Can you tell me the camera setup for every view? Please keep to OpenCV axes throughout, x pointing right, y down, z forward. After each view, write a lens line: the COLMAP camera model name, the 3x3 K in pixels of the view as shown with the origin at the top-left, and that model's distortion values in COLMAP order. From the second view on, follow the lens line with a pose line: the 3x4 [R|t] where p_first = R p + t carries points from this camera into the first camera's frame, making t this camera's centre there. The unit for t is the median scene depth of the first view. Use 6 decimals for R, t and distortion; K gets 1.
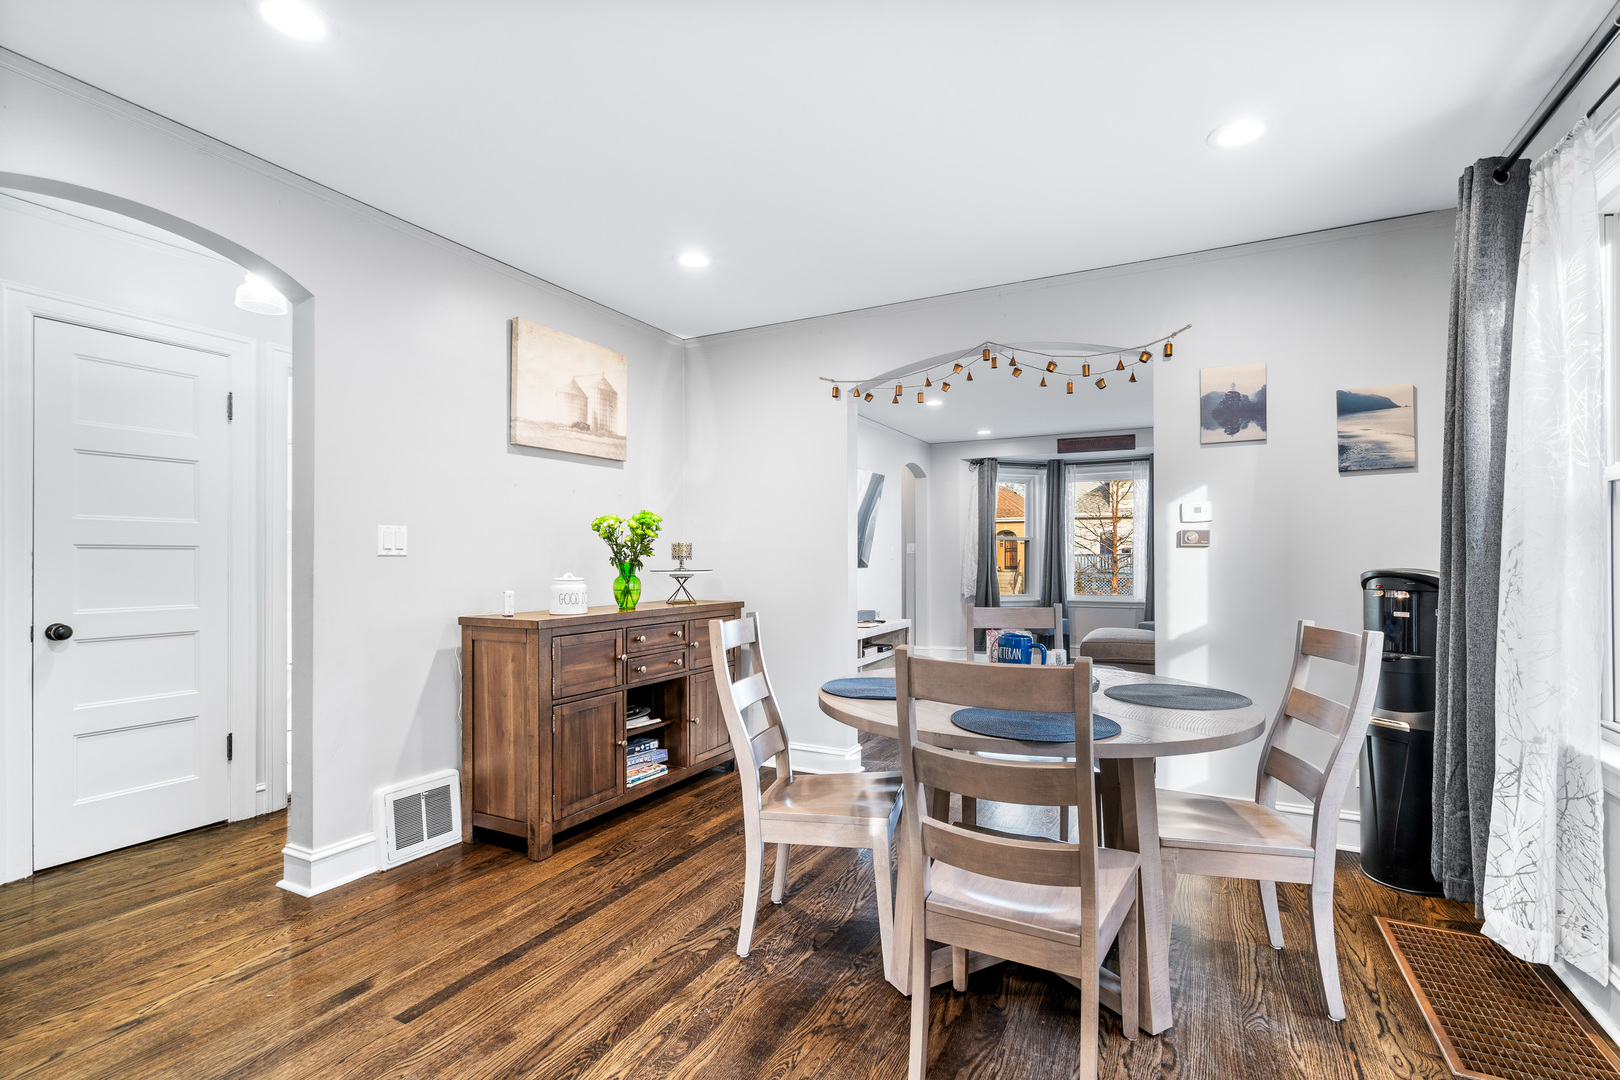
lens RADIAL K [[739.6, 0, 820.0], [0, 739.6, 554.9], [0, 0, 1]] dist [-0.000679, -0.000140]
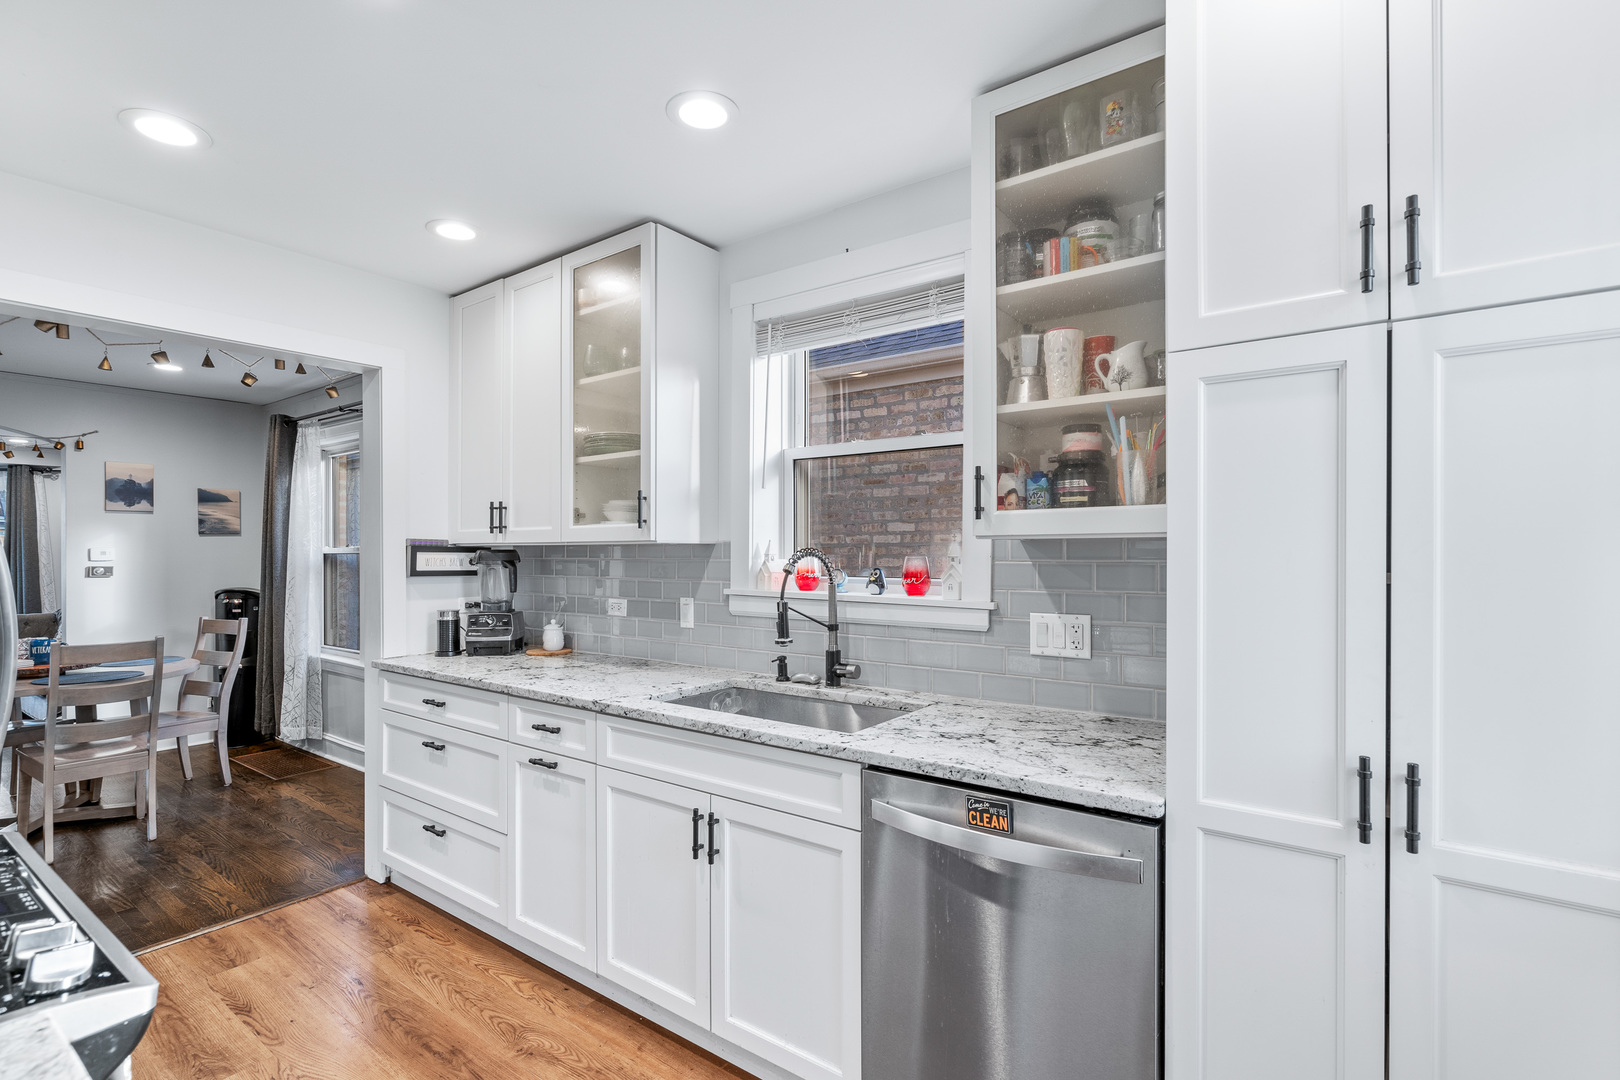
lens RADIAL K [[739.6, 0, 820.0], [0, 739.6, 554.9], [0, 0, 1]] dist [-0.000679, -0.000140]
pose [[0.157083, 0.000368, 0.987585, -0.852752], [-0.006911, 0.999976, 0.000727, -0.075428], [-0.987561, -0.006940, 0.157082, -0.787839]]
